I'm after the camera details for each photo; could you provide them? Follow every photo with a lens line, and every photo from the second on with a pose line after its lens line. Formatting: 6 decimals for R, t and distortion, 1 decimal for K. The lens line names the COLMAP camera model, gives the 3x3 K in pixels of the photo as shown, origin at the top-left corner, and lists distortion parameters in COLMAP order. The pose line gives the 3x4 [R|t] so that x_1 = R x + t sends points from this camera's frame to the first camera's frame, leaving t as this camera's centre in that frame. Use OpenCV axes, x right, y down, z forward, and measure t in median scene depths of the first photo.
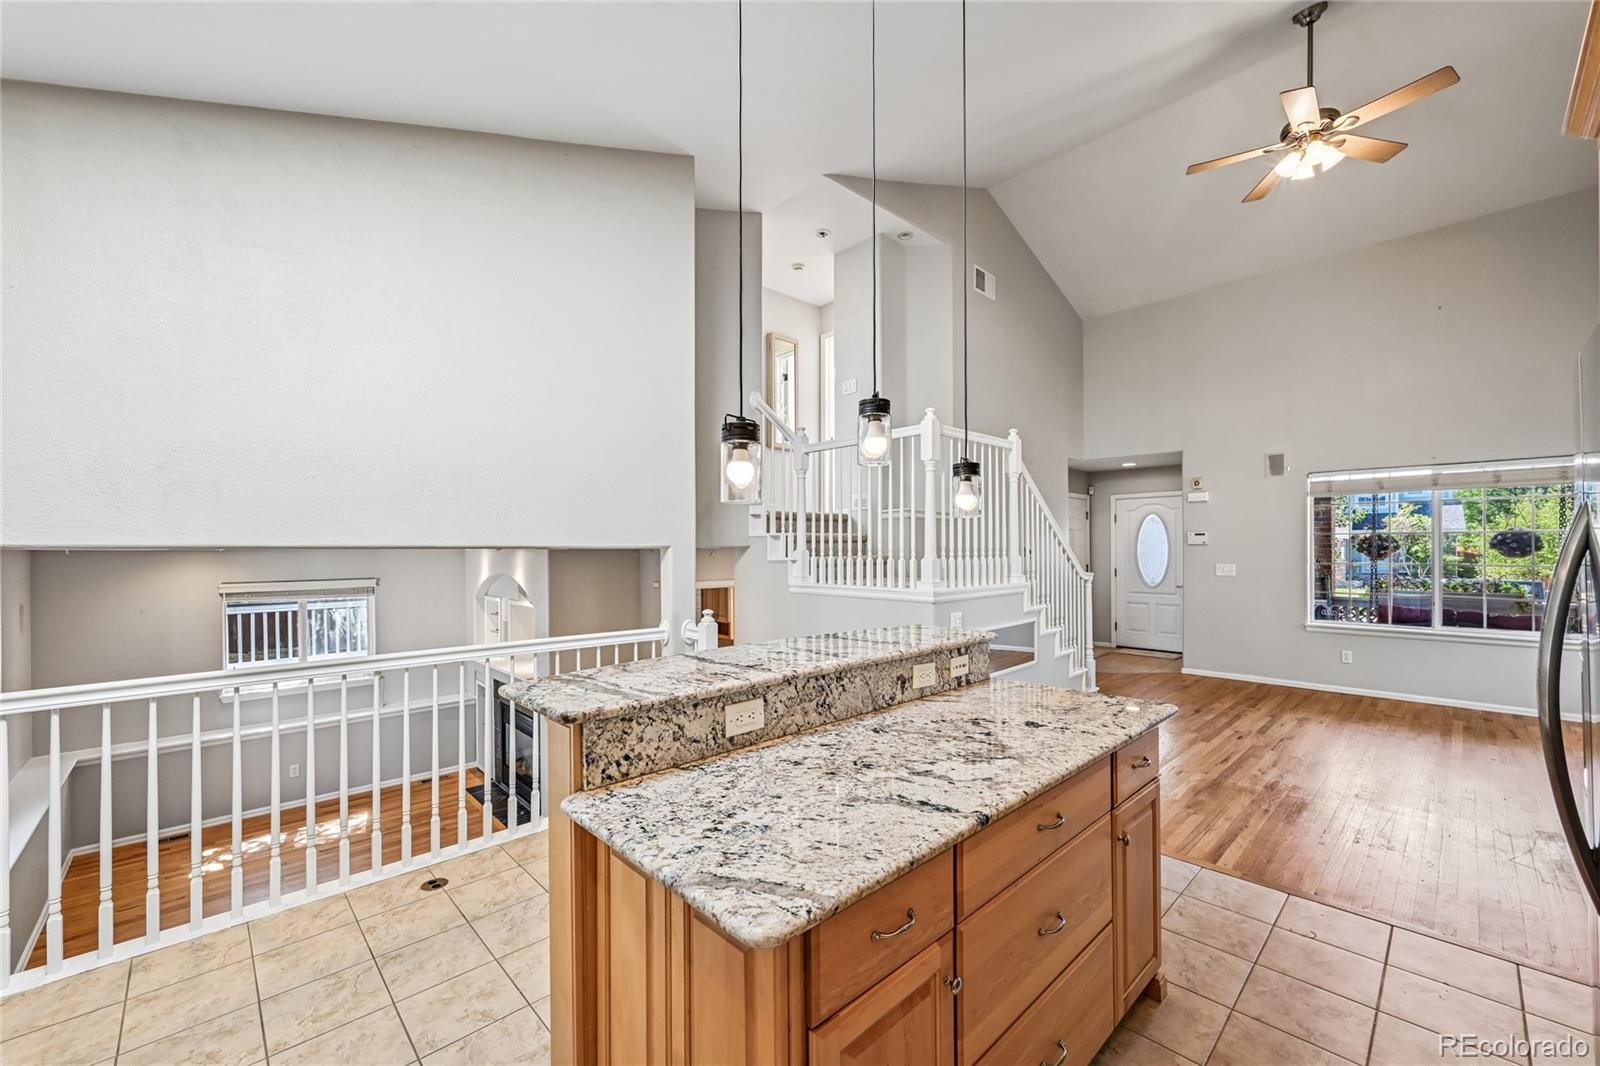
lens RADIAL K [[627.4, 0, 805.9], [0, 627.4, 546.3], [0, 0, 1]] dist [-0.002962, 0.000410]
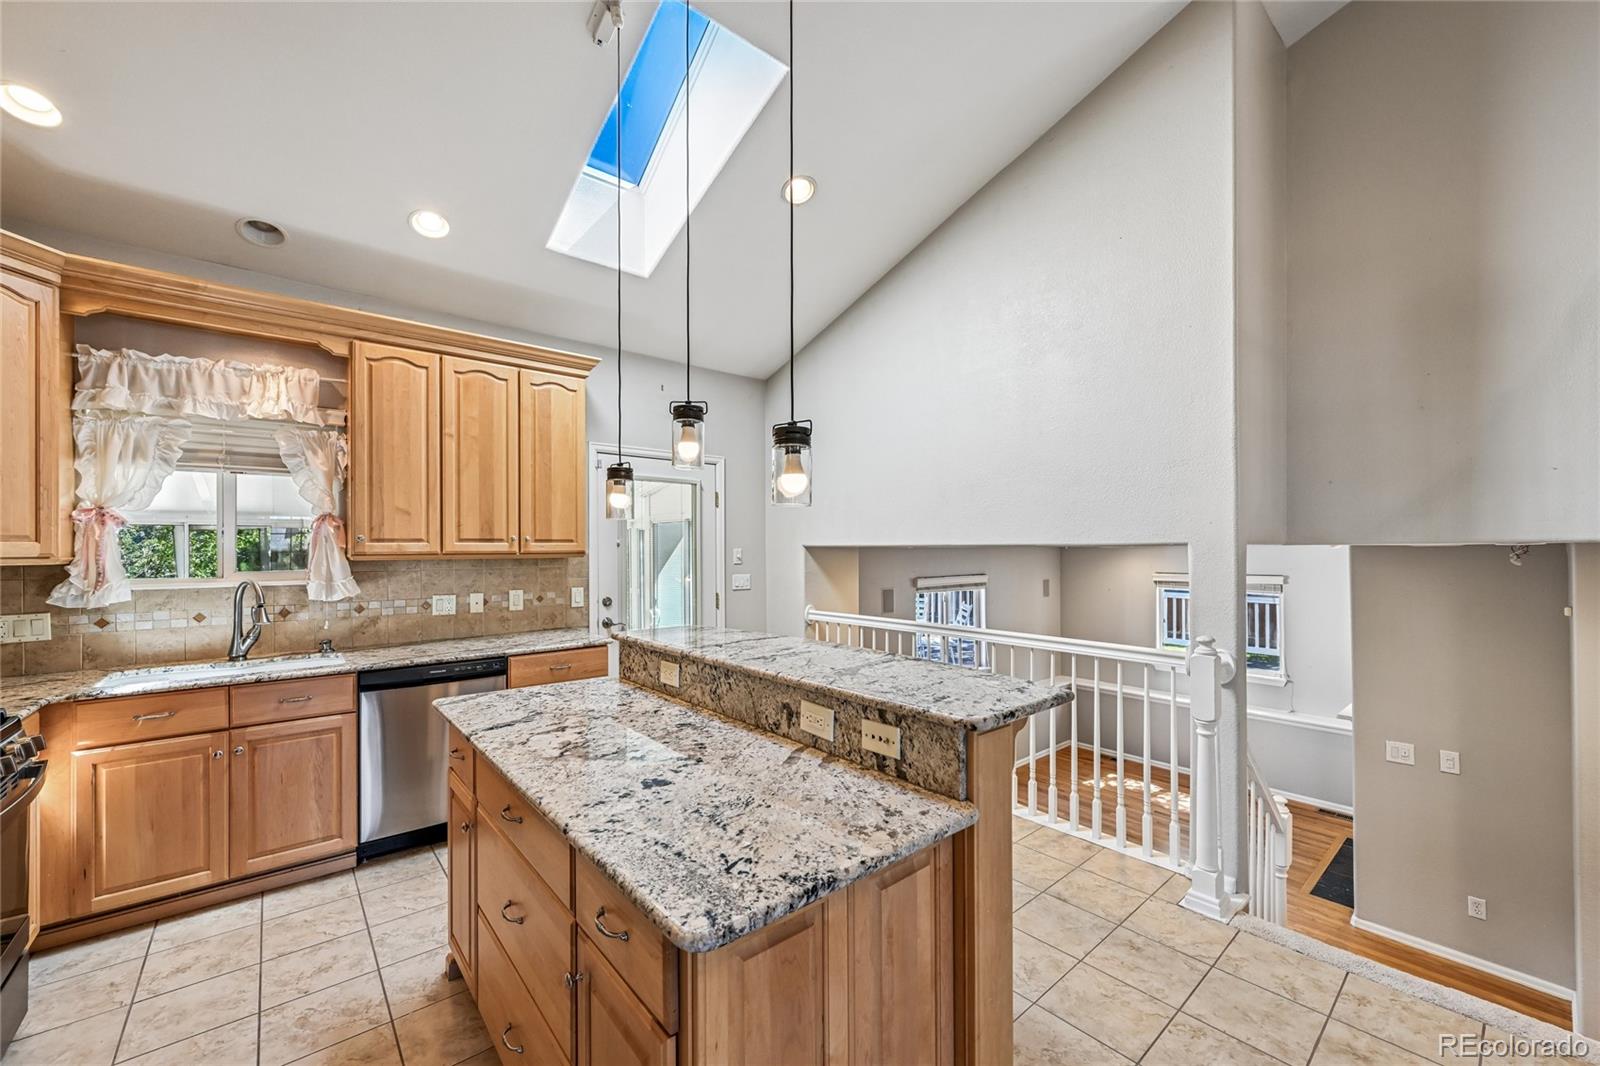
lens RADIAL K [[627.4, 0, 805.7], [0, 627.4, 547.1], [0, 0, 1]] dist [-0.002962, 0.000410]
pose [[-0.053313, 0.003433, -0.998572, 0.835462], [0.009539, 0.999950, 0.002929, -0.002158], [0.998532, -0.009369, -0.053343, 0.919613]]
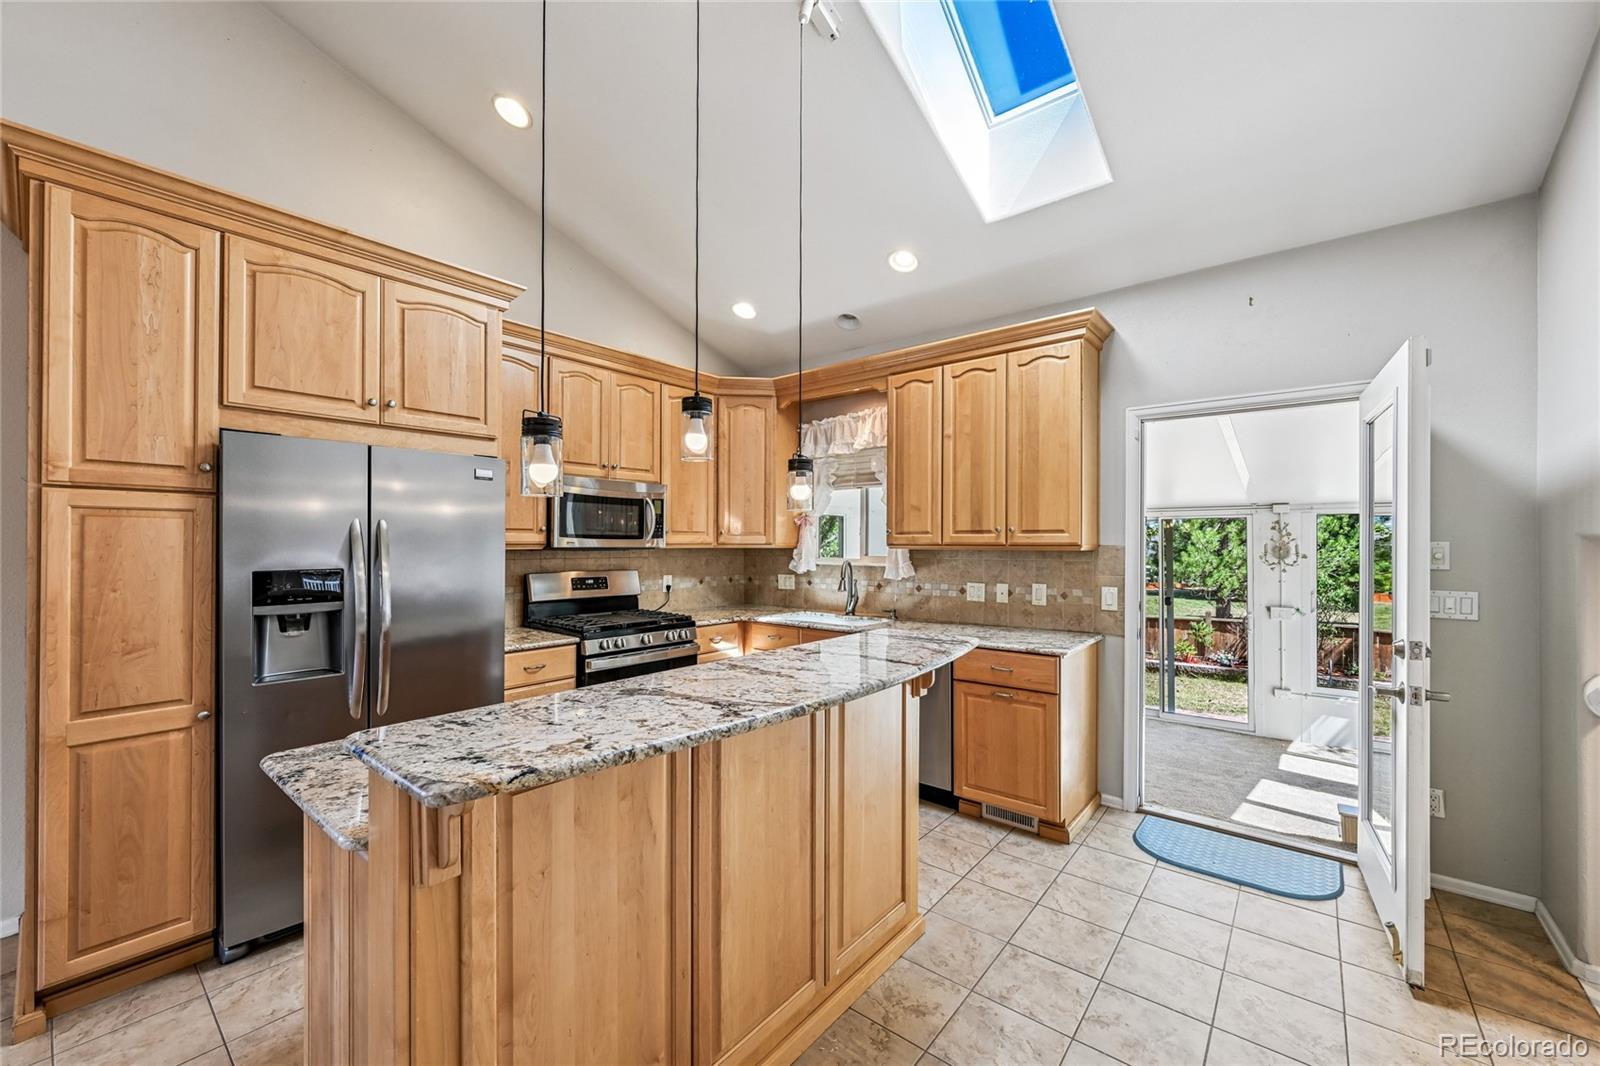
lens RADIAL K [[627.4, 0, 804.7], [0, 627.4, 541.2], [0, 0, 1]] dist [-0.002962, 0.000410]
pose [[-0.991554, 0.002949, -0.129663, 0.050590], [0.003614, 0.999982, -0.004892, 0.007258], [0.129646, -0.005320, -0.991546, 1.516470]]
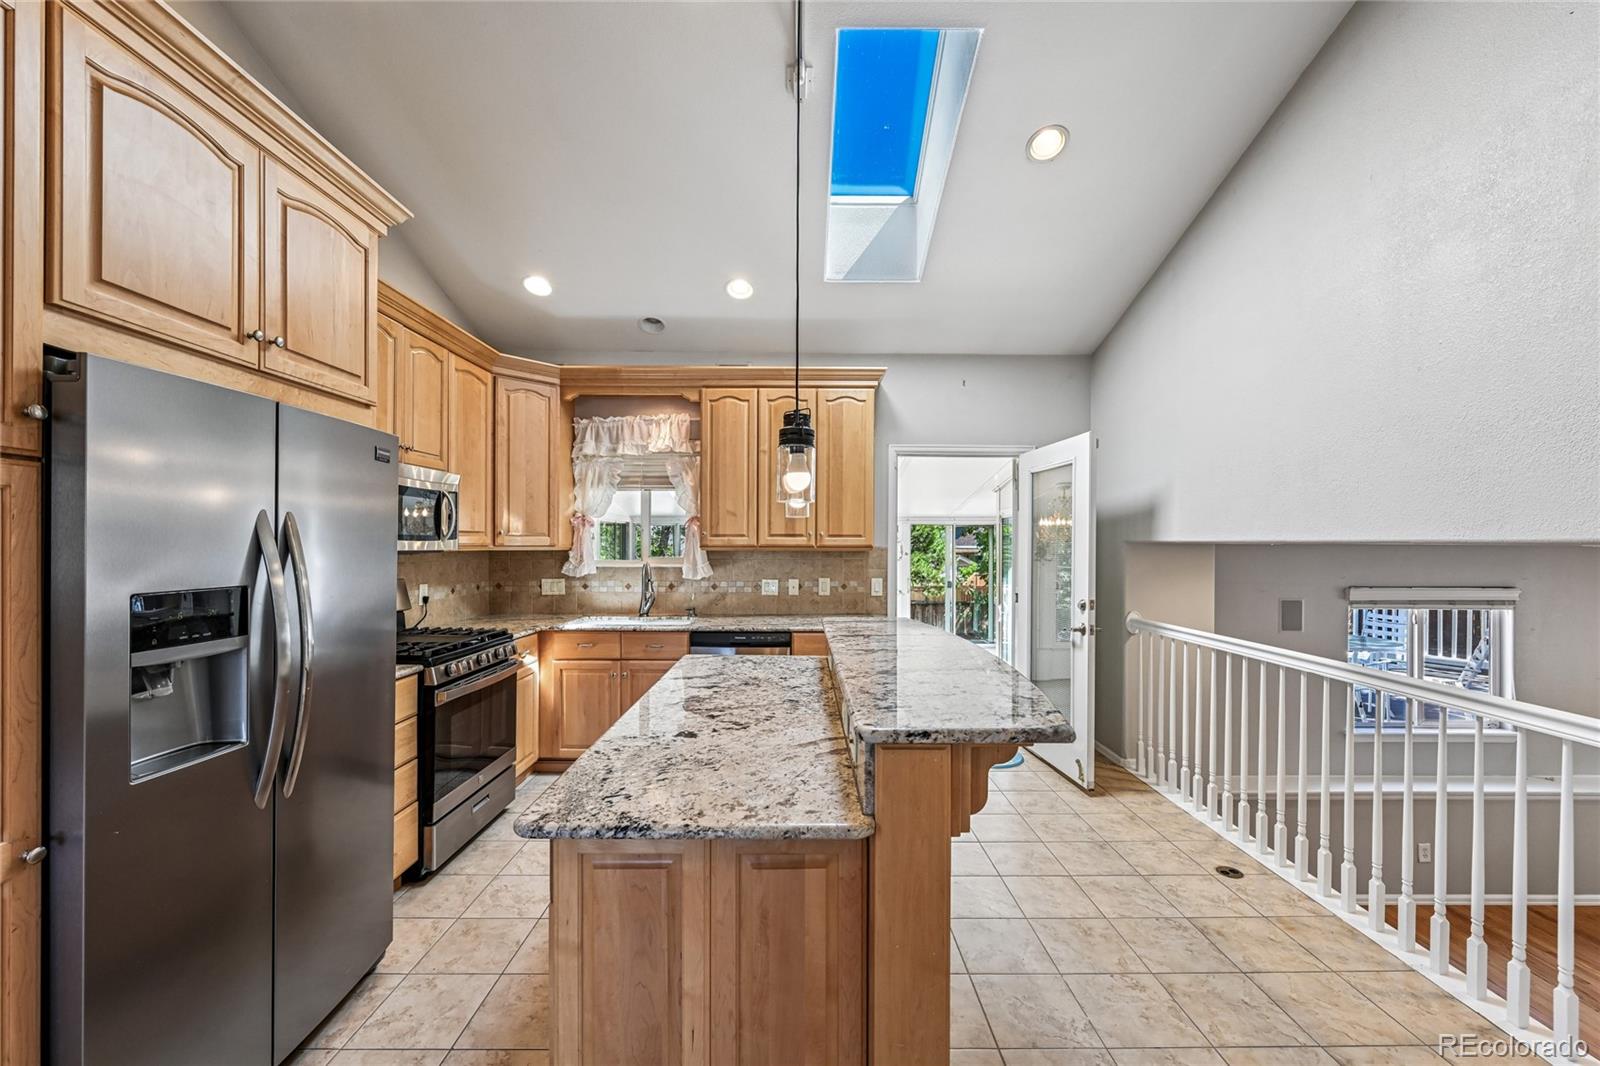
lens RADIAL K [[627.4, 0, 803.6], [0, 627.4, 547.2], [0, 0, 1]] dist [-0.002962, 0.000410]
pose [[-0.681503, 0.006823, -0.731784, 0.692884], [0.003343, 0.999975, 0.006210, 0.001418], [0.731808, 0.001785, -0.681509, 1.320021]]
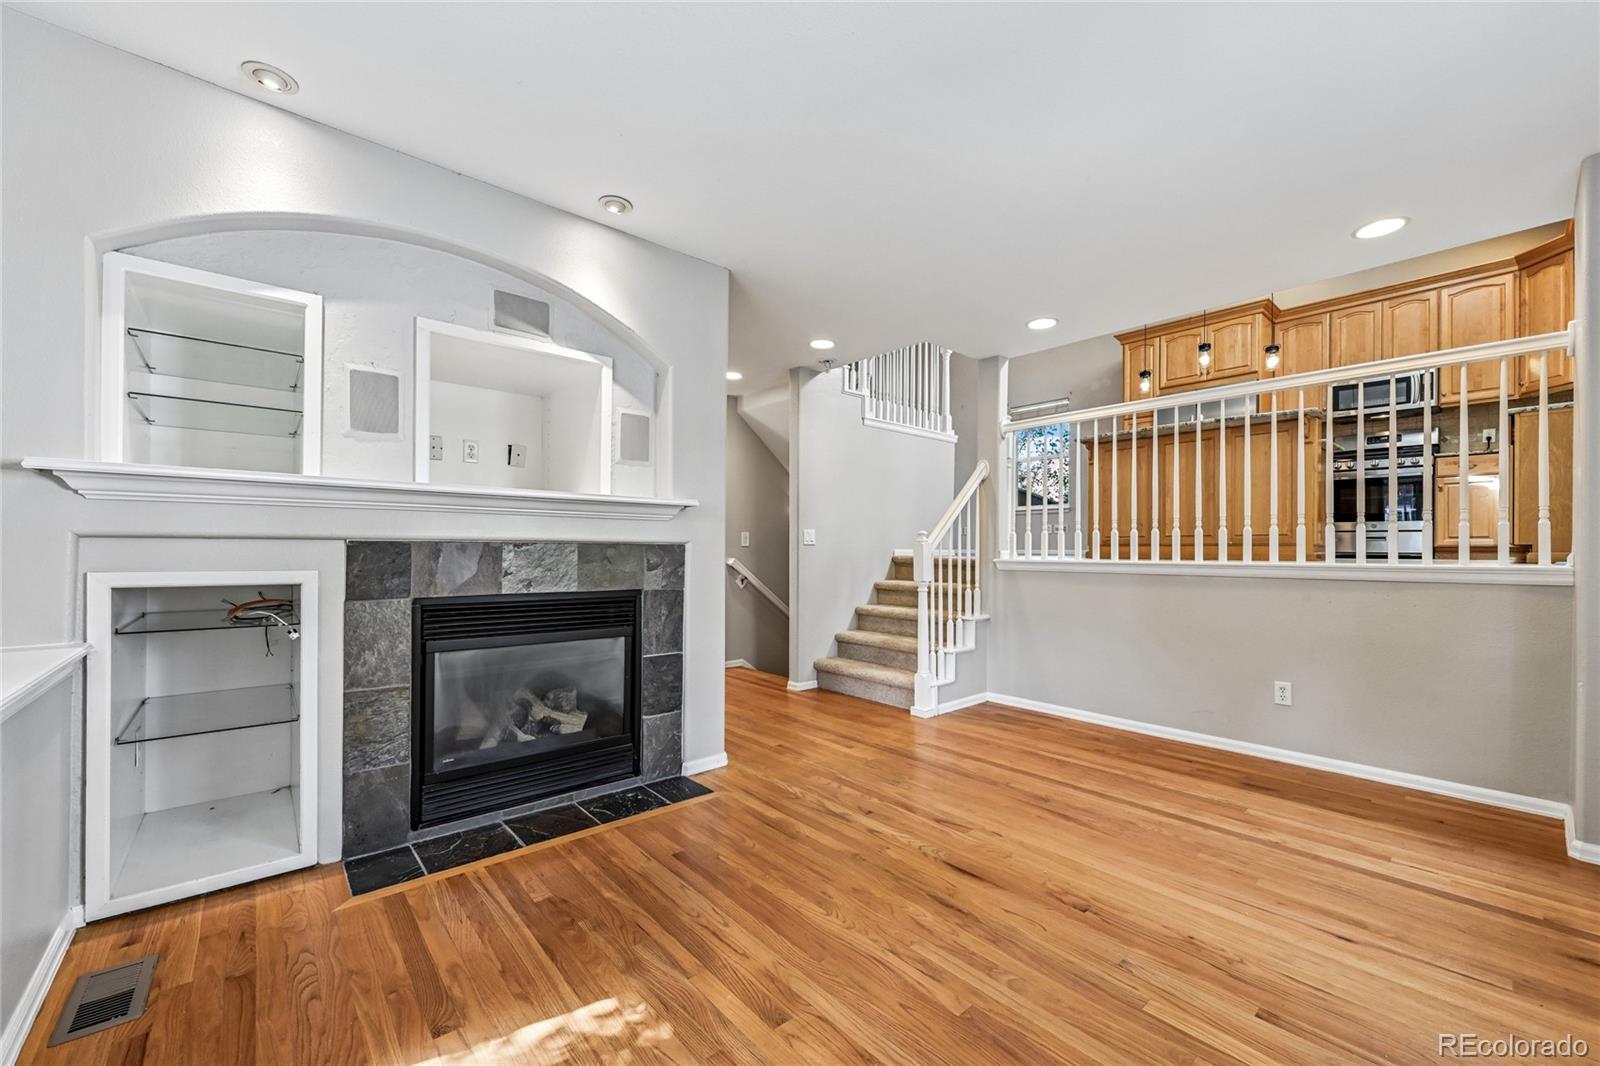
lens RADIAL K [[627.4, 0, 801.9], [0, 627.4, 548.8], [0, 0, 1]] dist [-0.002962, 0.000410]
pose [[0.044187, 0.006128, 0.999004, -2.223286], [-0.011472, 0.999918, -0.005626, 0.585903], [-0.998957, -0.011212, 0.044254, 2.070758]]
